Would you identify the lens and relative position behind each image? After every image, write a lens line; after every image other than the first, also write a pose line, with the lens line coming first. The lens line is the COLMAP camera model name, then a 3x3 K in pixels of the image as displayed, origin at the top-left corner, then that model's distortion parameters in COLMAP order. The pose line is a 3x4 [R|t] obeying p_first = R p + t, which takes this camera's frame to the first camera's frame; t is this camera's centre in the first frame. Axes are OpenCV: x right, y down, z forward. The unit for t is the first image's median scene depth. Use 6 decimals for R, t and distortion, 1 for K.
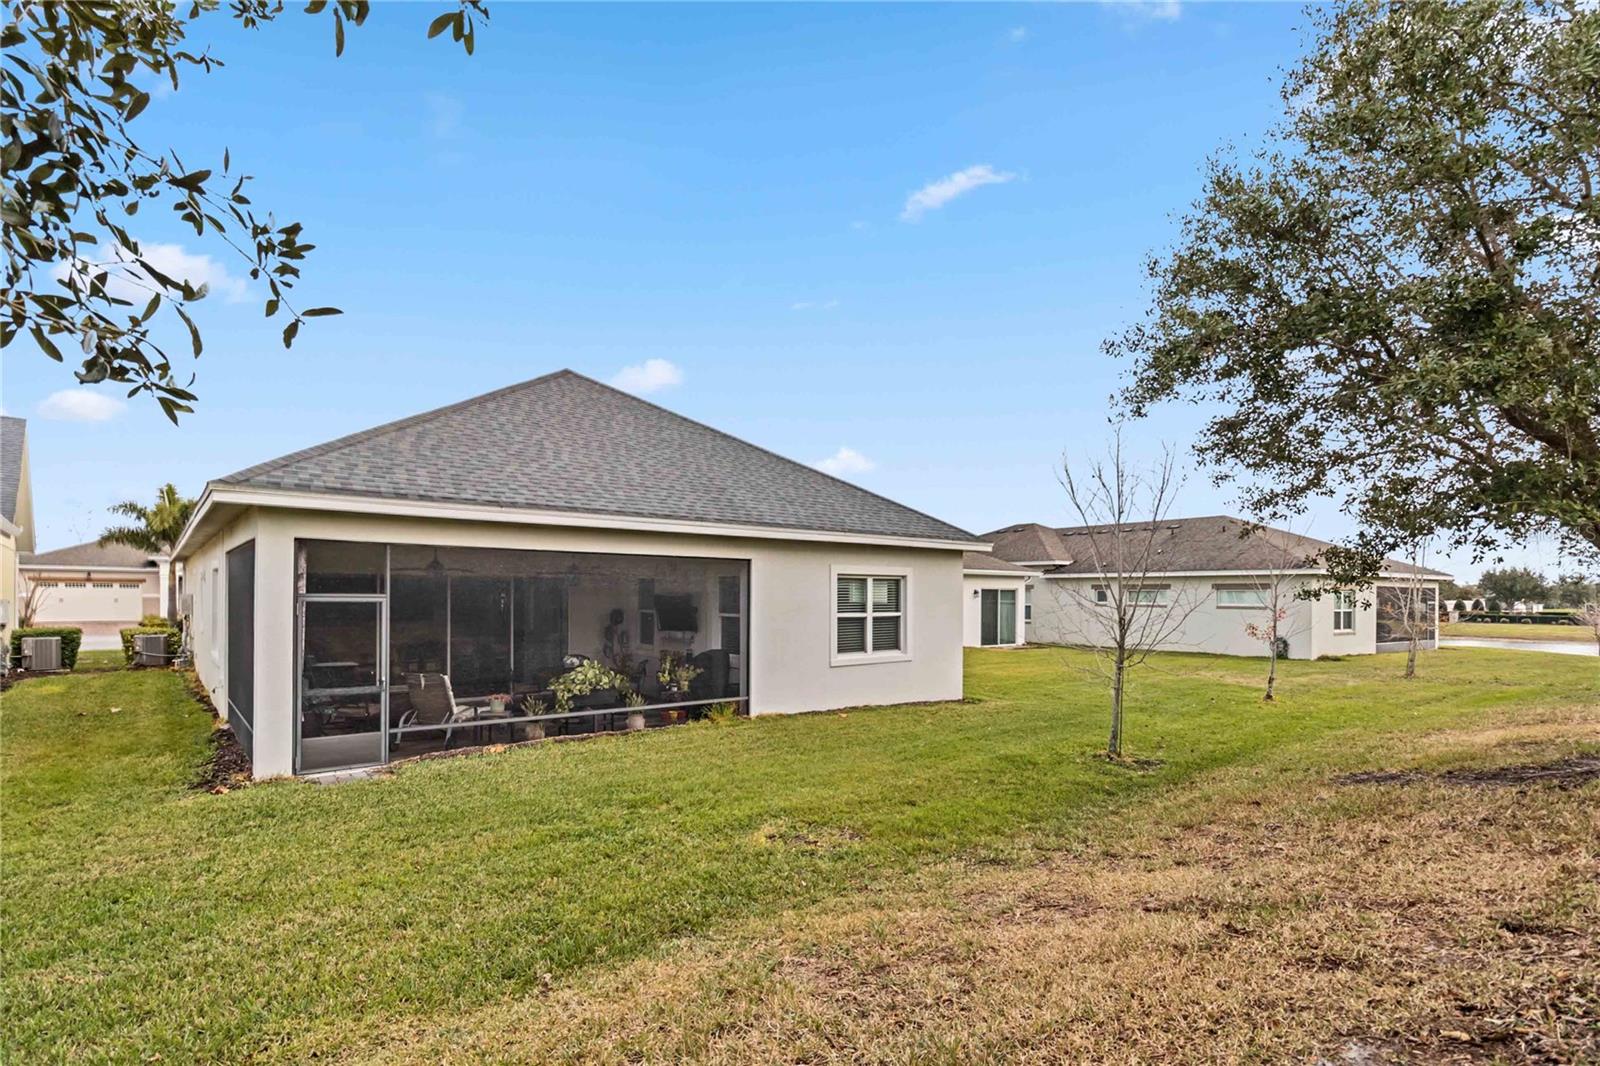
lens RADIAL K [[727.6, 0, 800.3], [0, 727.6, 598.3], [0, 0, 1]] dist [-0.000140, -0.000045]
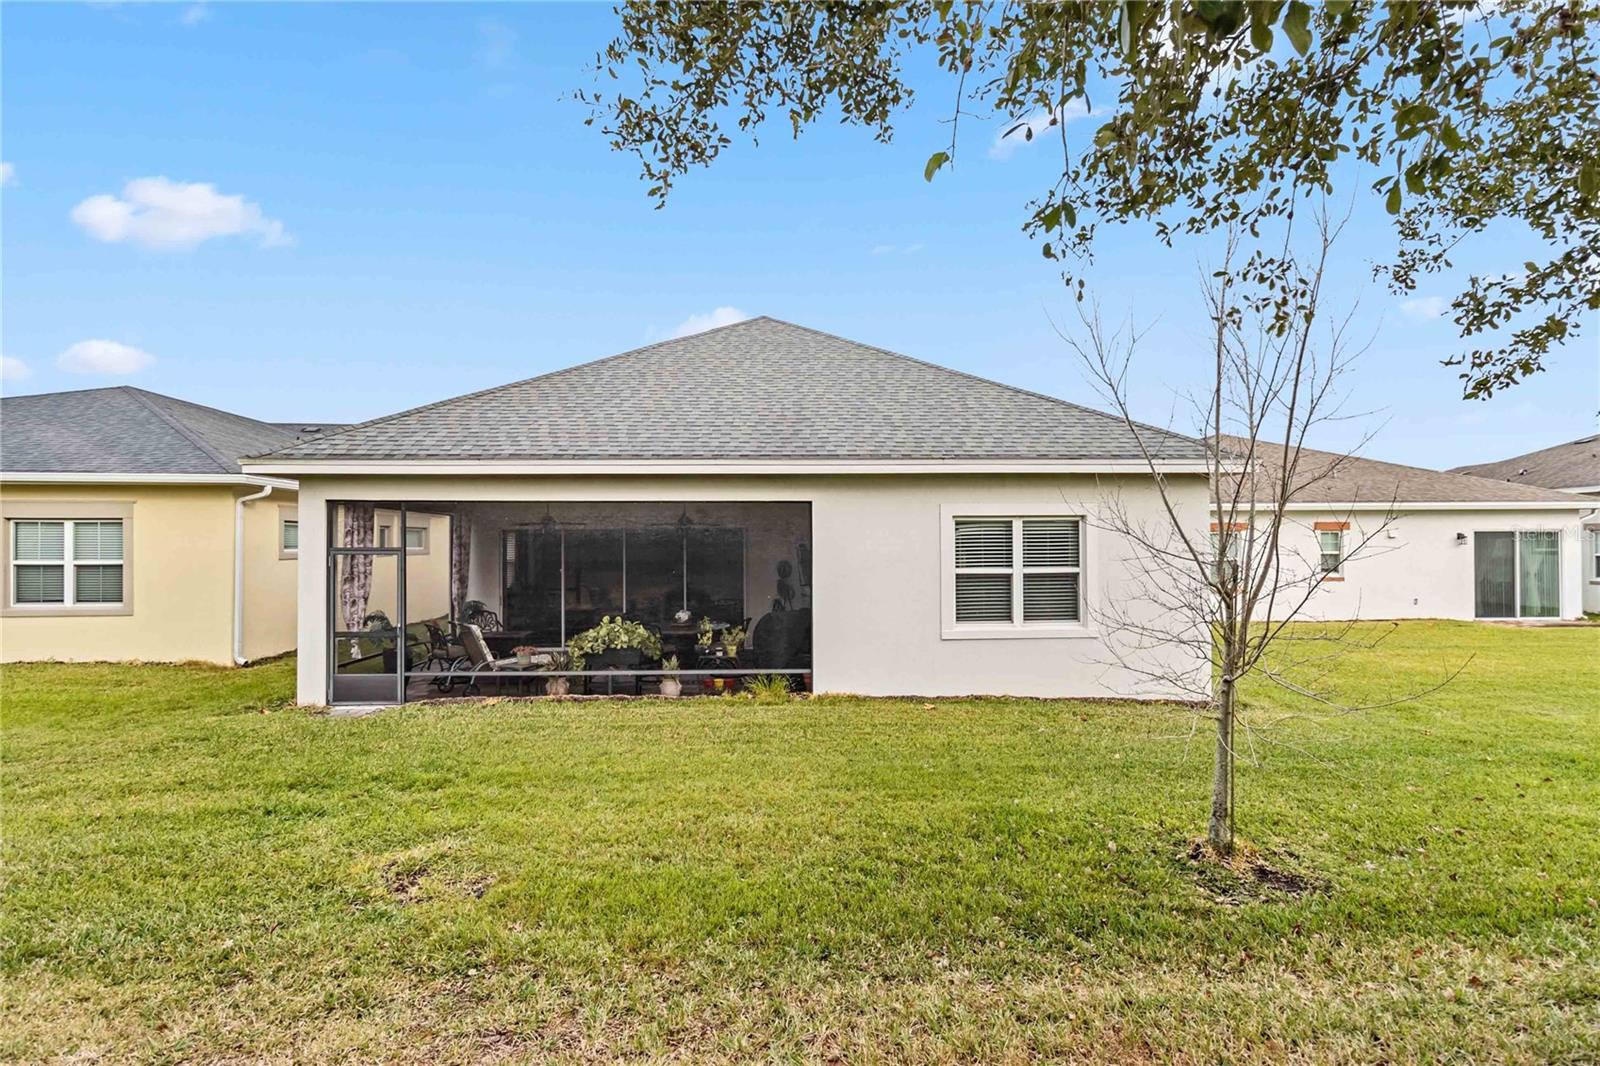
lens RADIAL K [[735.1, 0, 800.0], [0, 735.1, 533.0], [0, 0, 1]] dist [-0.000265, -0.000063]
pose [[0.816229, -0.018080, -0.577446, 0.398150], [0.005928, 0.999720, -0.022923, 0.000870], [0.577698, 0.015287, 0.816107, 0.320344]]
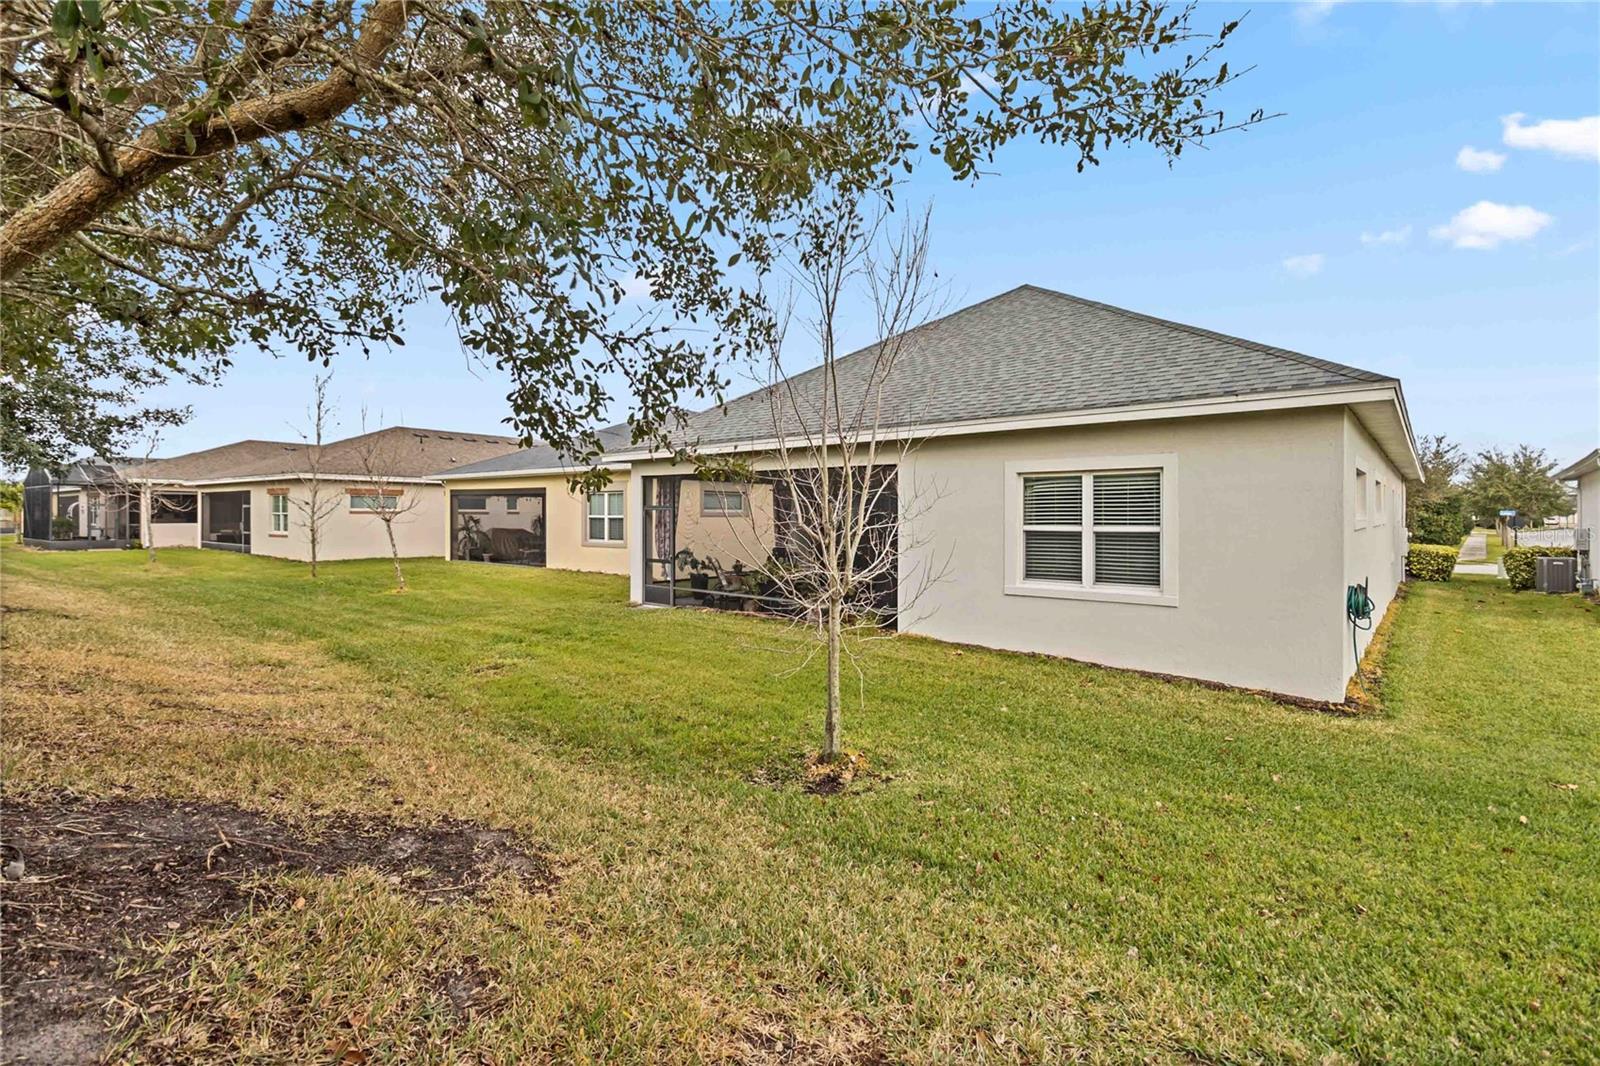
lens RADIAL K [[735.1, 0, 800.0], [0, 735.1, 533.0], [0, 0, 1]] dist [-0.000265, -0.000063]
pose [[0.177205, 0.023714, -0.983888, 0.841596], [0.005854, 0.999667, 0.025149, 0.009064], [0.984157, -0.010217, 0.177007, 0.710613]]
